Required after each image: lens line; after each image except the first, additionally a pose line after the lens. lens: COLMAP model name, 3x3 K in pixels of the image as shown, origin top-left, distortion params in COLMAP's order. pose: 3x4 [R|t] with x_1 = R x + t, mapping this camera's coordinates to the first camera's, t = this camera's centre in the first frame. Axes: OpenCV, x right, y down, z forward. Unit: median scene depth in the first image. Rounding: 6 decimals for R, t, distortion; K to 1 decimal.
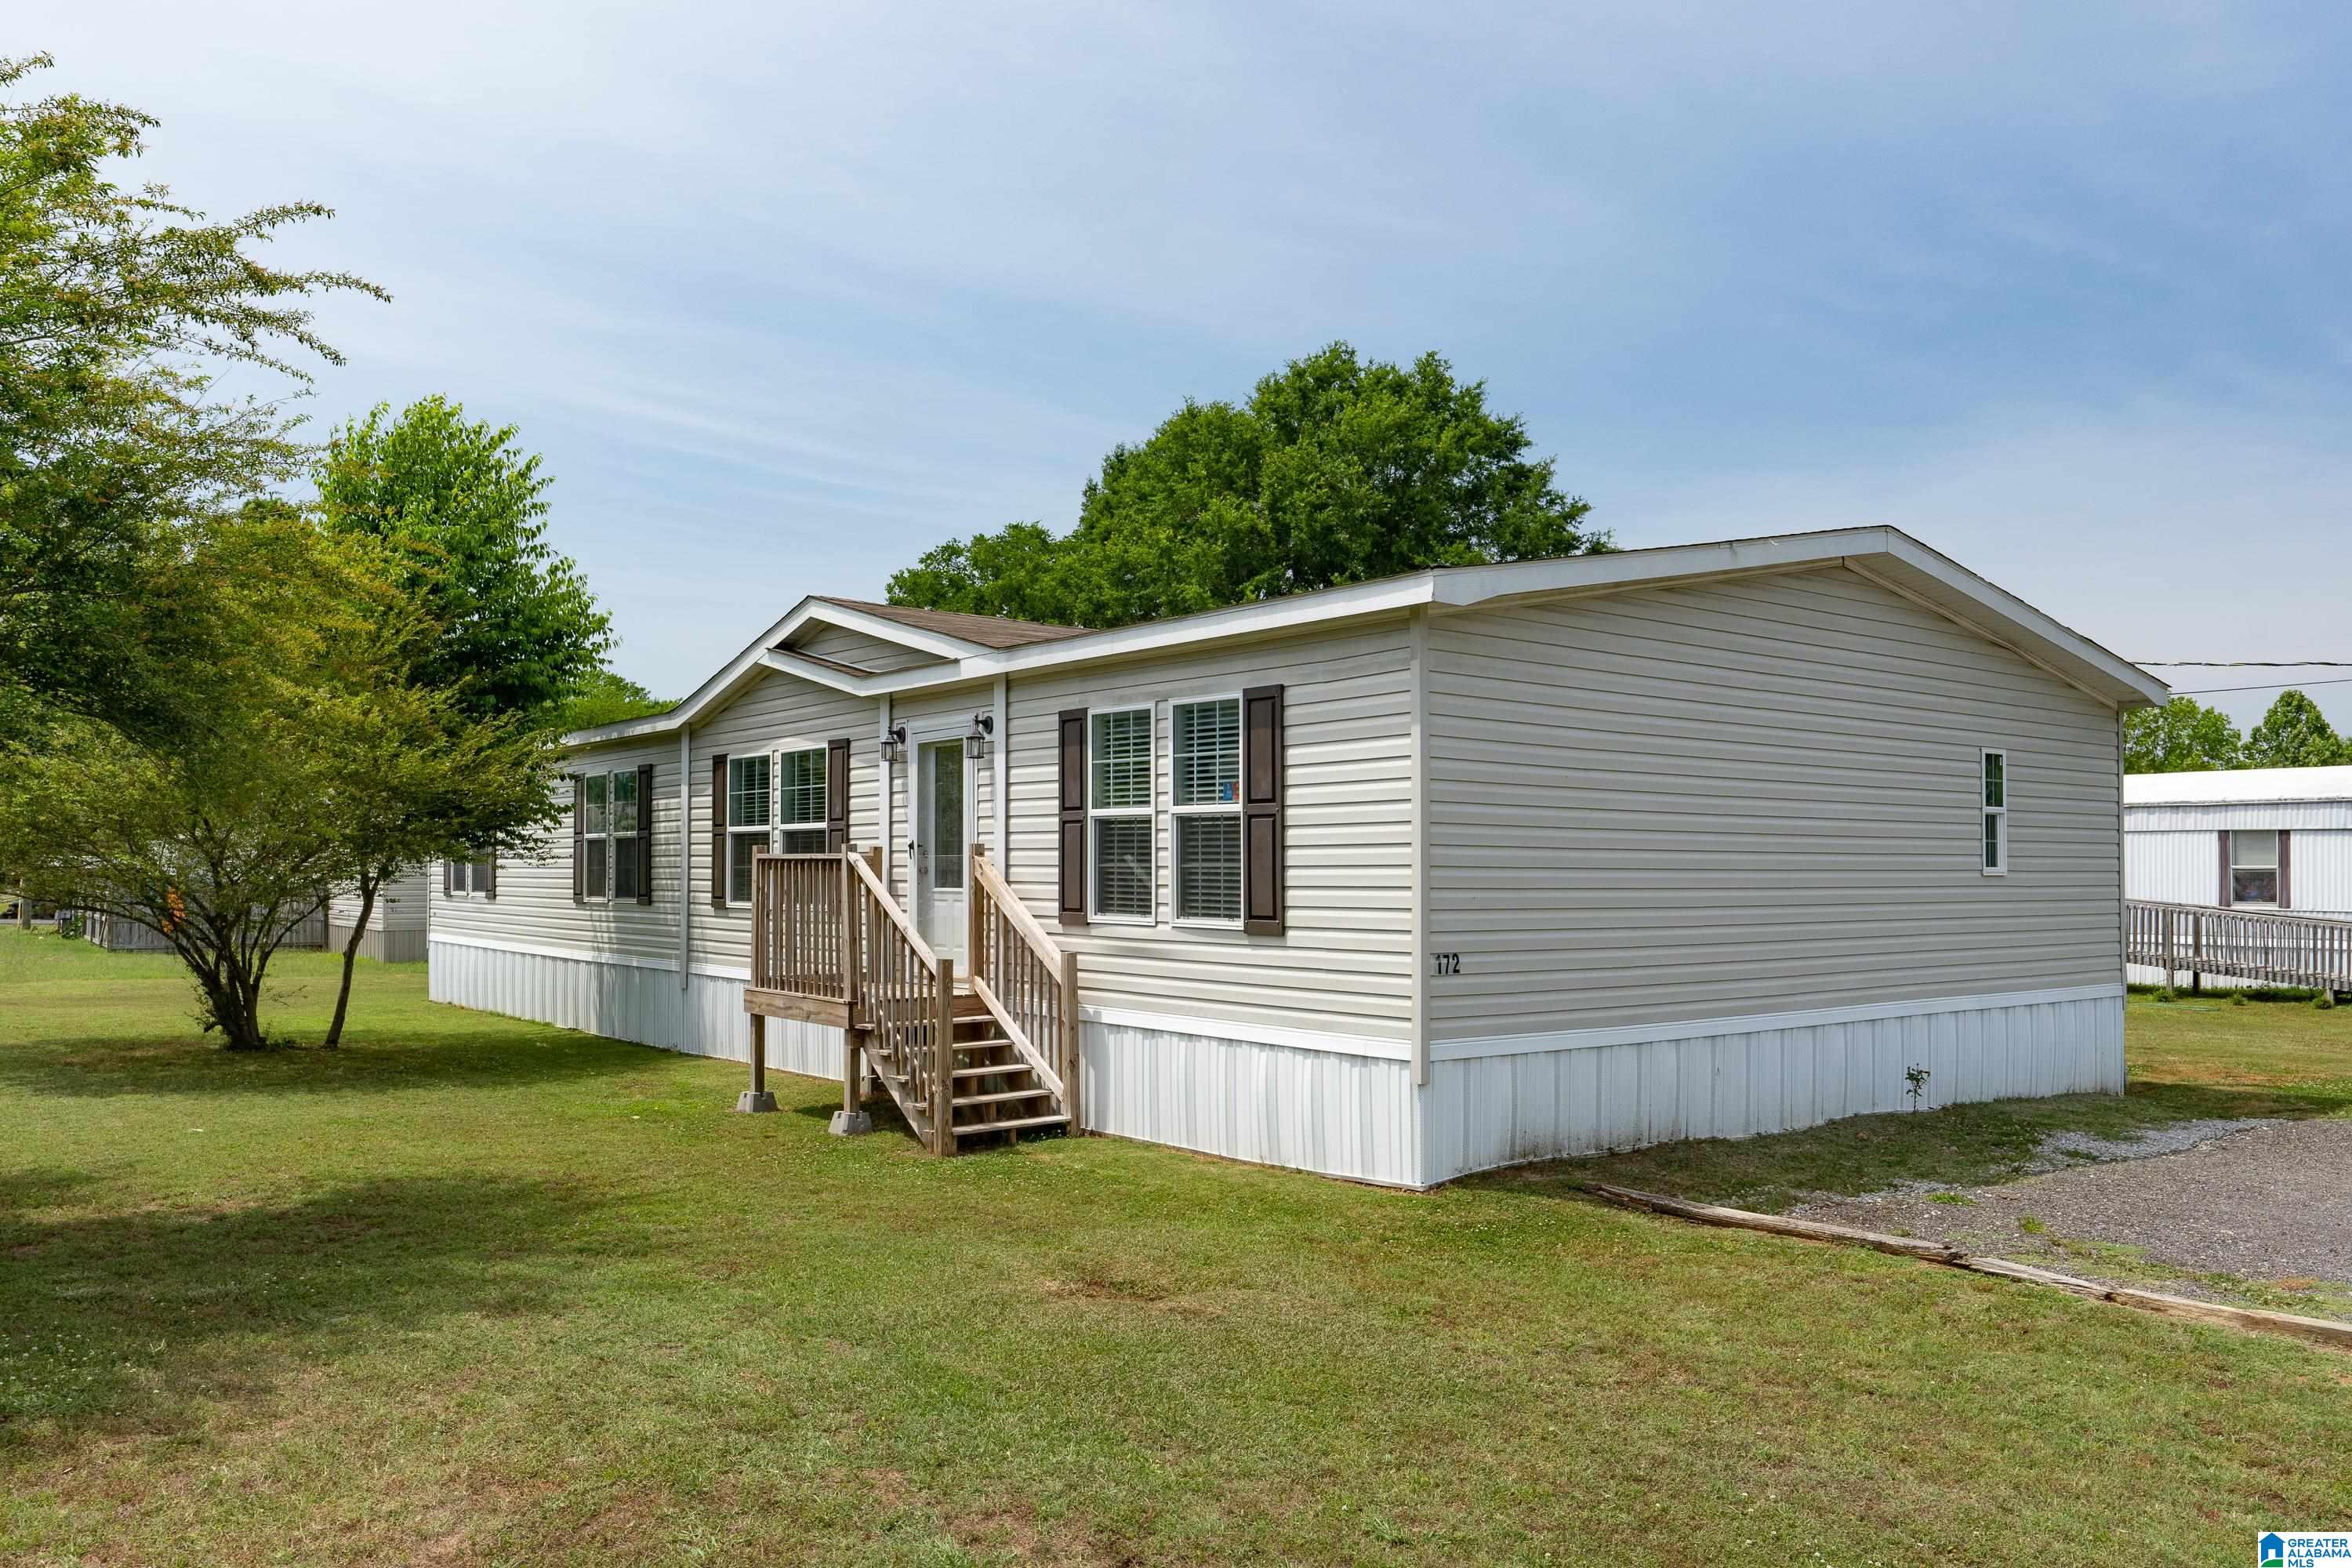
lens RADIAL K [[1724.0, 0, 1170.3], [0, 1724.0, 785.8], [0, 0, 1]] dist [-0.001540, 0.000626]
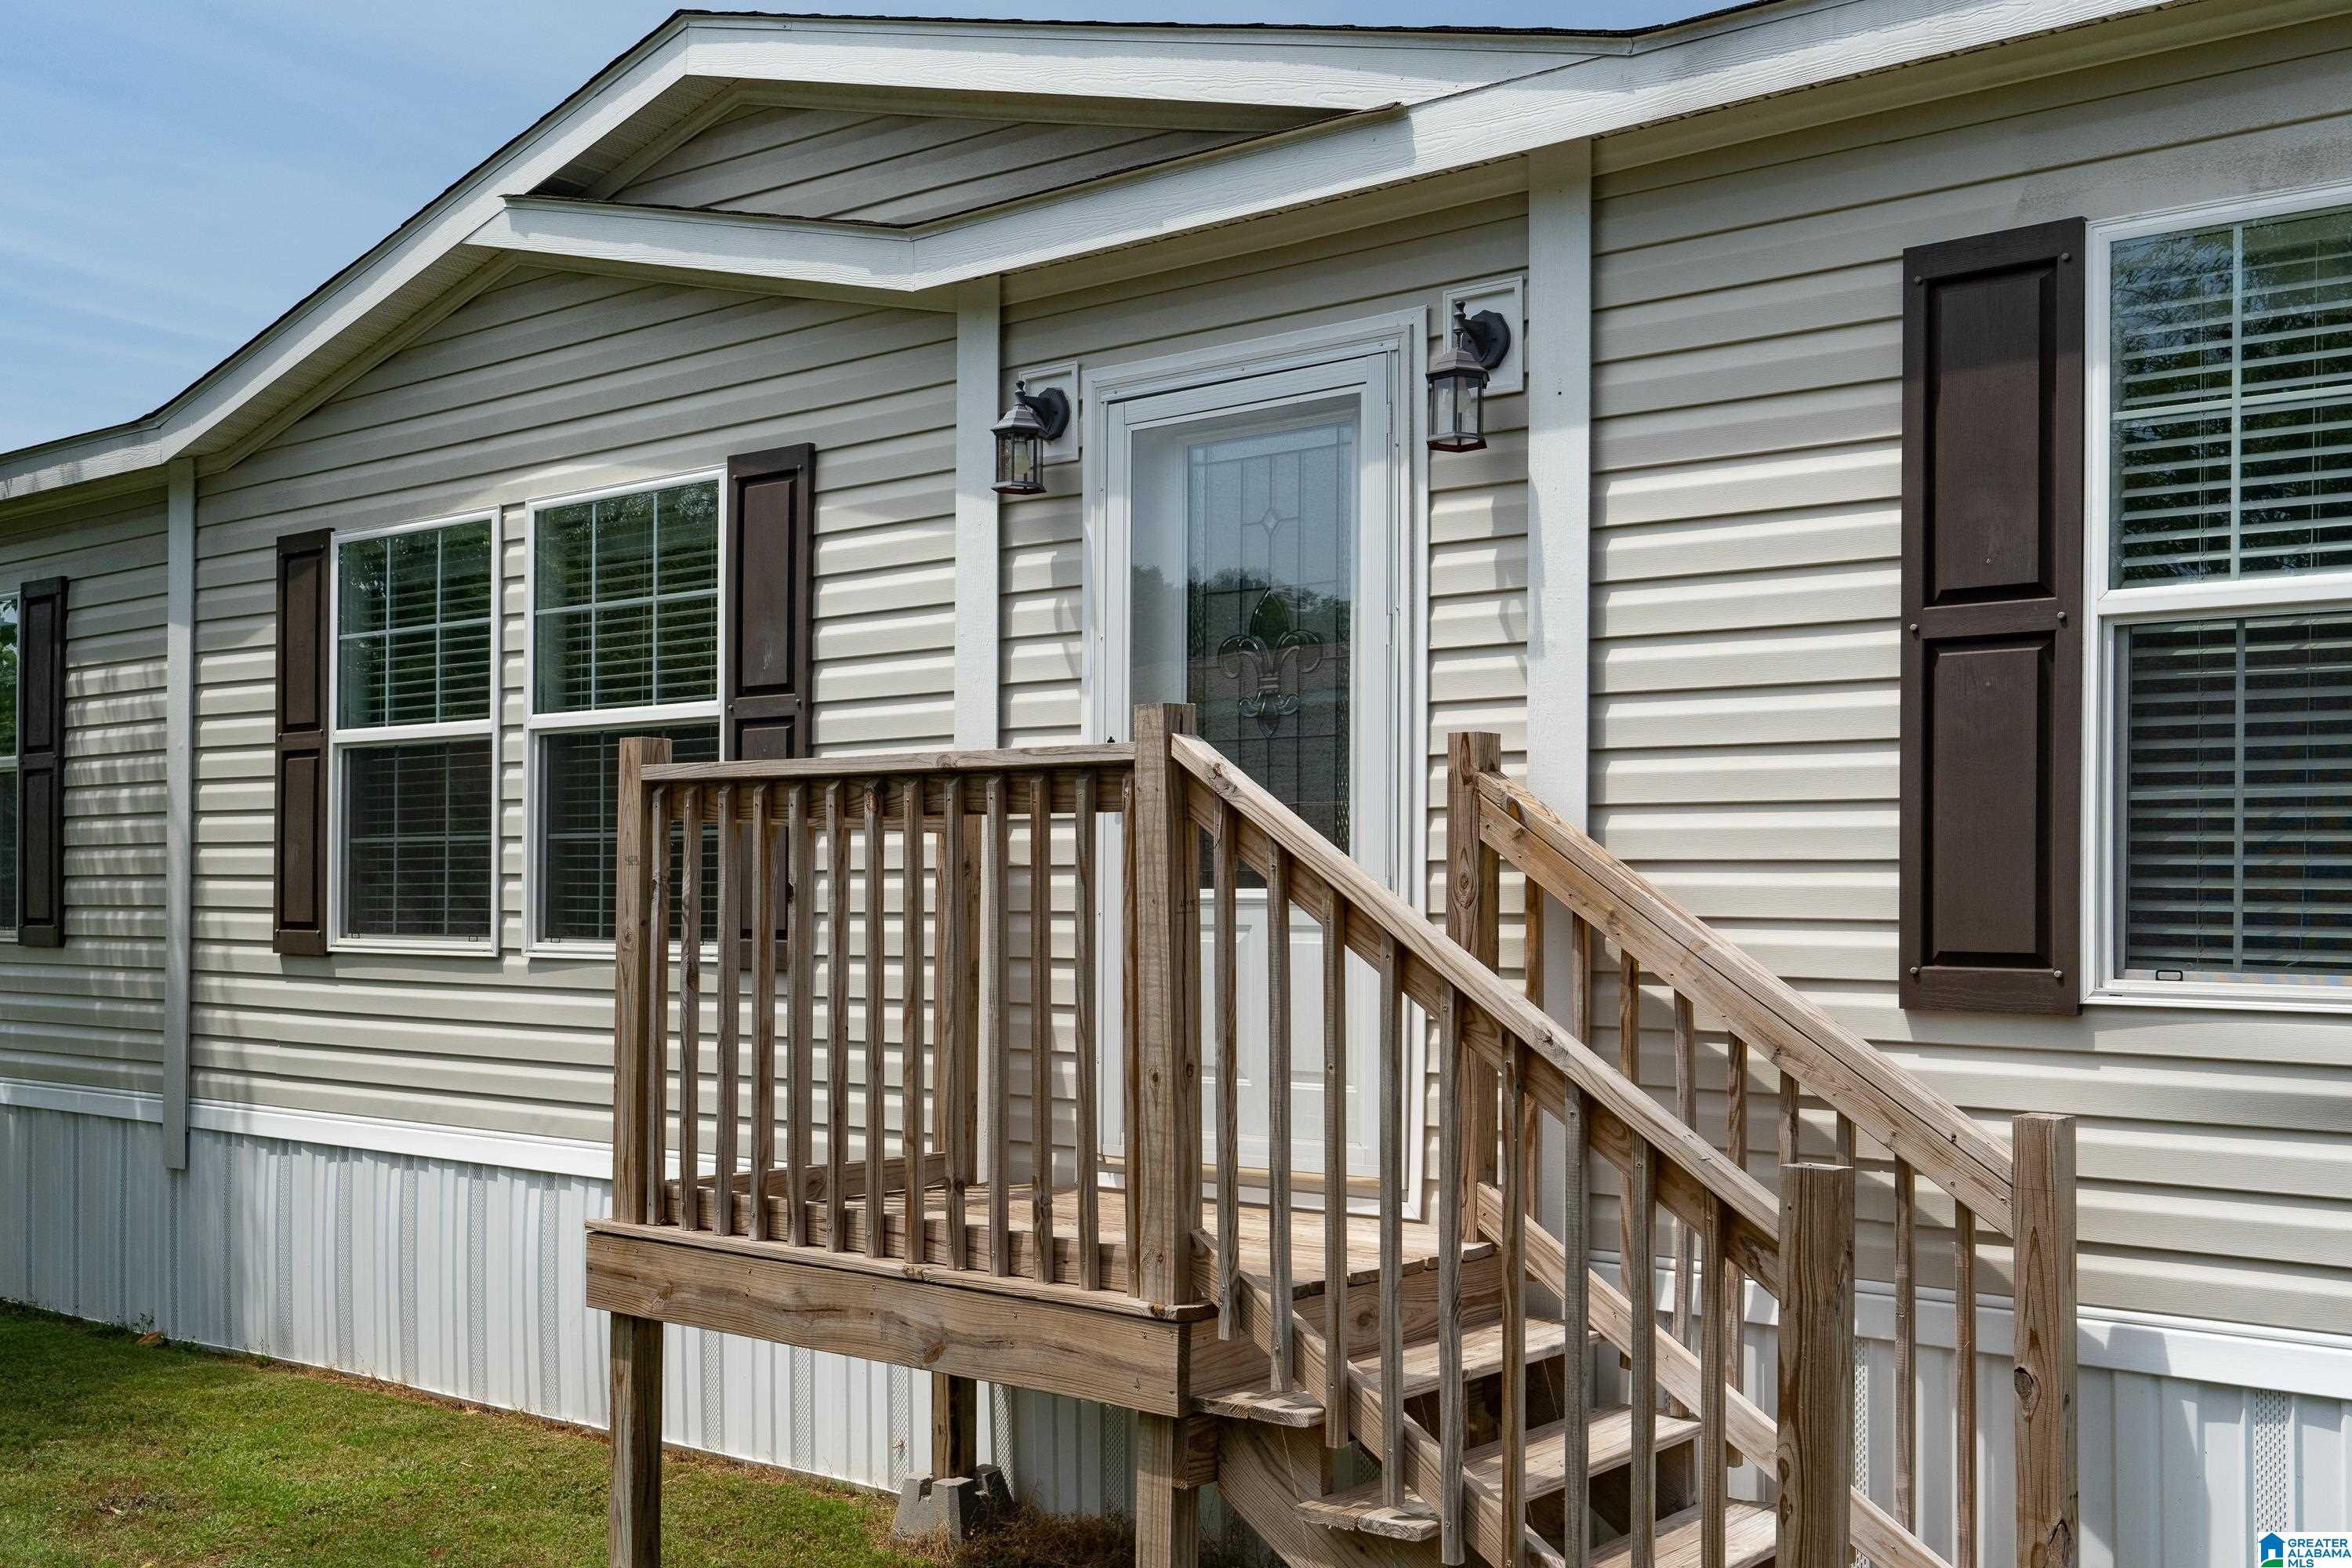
lens RADIAL K [[2526.3, 0, 1178.0], [0, 2526.3, 799.0], [0, 0, 1]] dist [0.020787, 0.000000]
pose [[0.981185, 0.004583, 0.193017, -0.231446], [-0.007572, 0.999862, 0.014754, 0.036368], [-0.192922, -0.015938, 0.981085, 0.554113]]
